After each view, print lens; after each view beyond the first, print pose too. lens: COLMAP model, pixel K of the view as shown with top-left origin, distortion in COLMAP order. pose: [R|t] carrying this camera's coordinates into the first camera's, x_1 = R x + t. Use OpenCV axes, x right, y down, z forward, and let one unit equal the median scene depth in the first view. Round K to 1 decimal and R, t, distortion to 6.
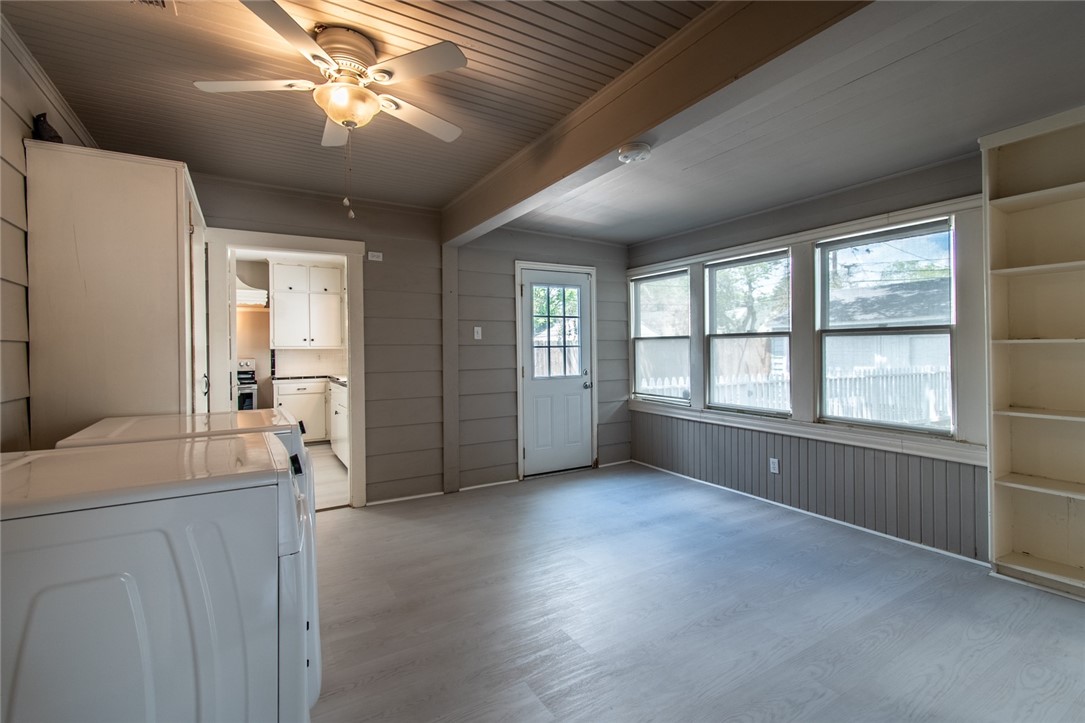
lens RADIAL K [[486.1, 0, 539.3], [0, 486.1, 351.1], [0, 0, 1]] dist [-0.000720, -0.000123]
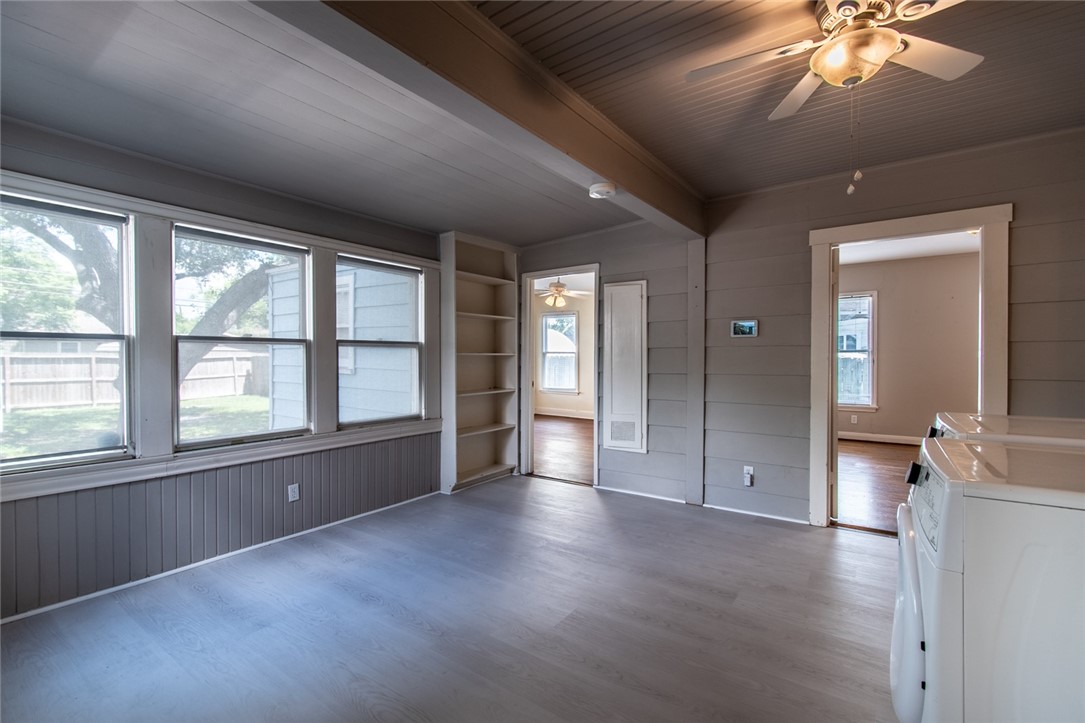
lens RADIAL K [[486.1, 0, 535.3], [0, 486.1, 363.3], [0, 0, 1]] dist [-0.000720, -0.000123]
pose [[-0.399457, -0.000361, 0.916752, -0.523079], [0.010312, 0.999935, 0.004886, 0.005189], [-0.916694, 0.011405, -0.399428, 1.021727]]
